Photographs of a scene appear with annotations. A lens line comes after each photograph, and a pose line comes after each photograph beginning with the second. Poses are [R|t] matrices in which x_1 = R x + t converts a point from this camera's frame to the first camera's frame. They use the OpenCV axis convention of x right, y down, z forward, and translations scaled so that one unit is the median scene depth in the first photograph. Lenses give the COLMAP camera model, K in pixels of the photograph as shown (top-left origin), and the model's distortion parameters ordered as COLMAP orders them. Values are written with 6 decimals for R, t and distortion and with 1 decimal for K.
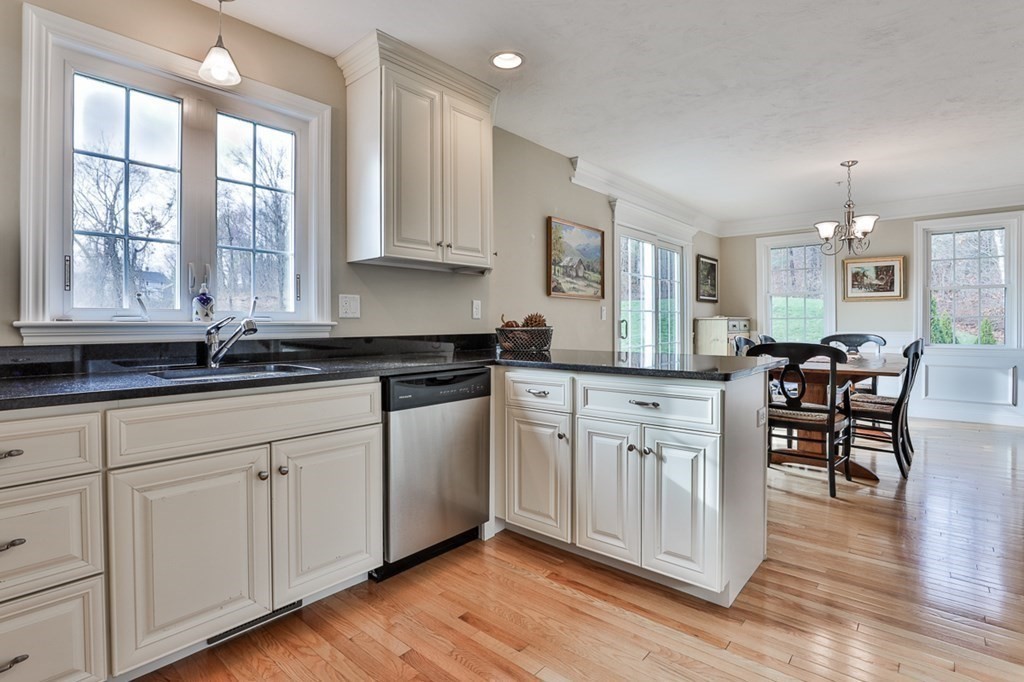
lens RADIAL K [[525.1, 0, 481.2], [0, 525.1, 326.4], [0, 0, 1]] dist [-0.001170, 0.000222]
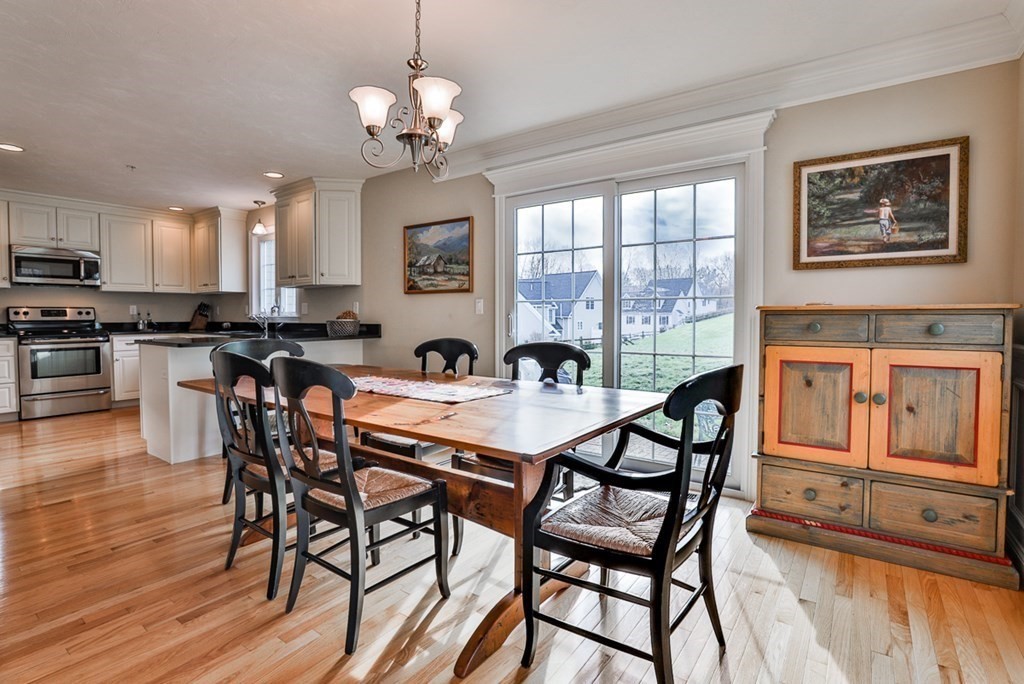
lens RADIAL K [[484.3, 0, 511.1], [0, 484.3, 332.5], [0, 0, 1]] dist [-0.027229, 0.001026]
pose [[0.097486, 0.036247, -0.994577, 1.110960], [-0.007479, 0.999335, 0.035687, -0.011263], [0.995209, 0.003959, 0.097692, 1.014464]]
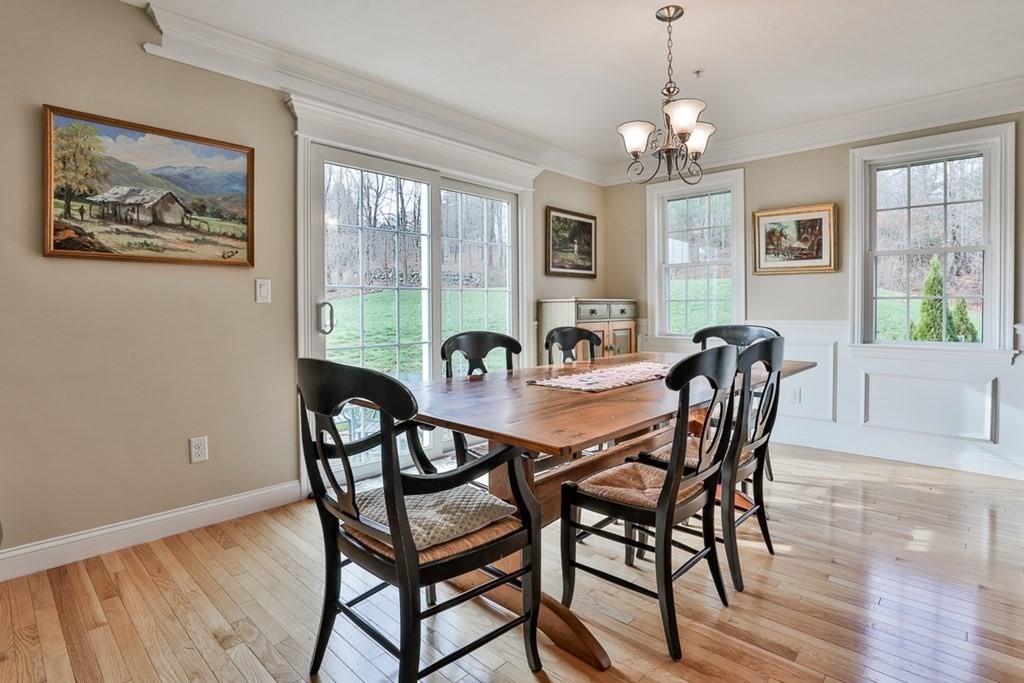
lens RADIAL K [[520.8, 0, 516.1], [0, 520.8, 316.3], [0, 0, 1]] dist [-0.028171, 0.000759]
pose [[0.999518, 0.000958, -0.031035, 0.552750], [-0.000552, 0.999914, 0.013092, -0.005160], [0.031045, -0.013069, 0.999433, 0.453751]]
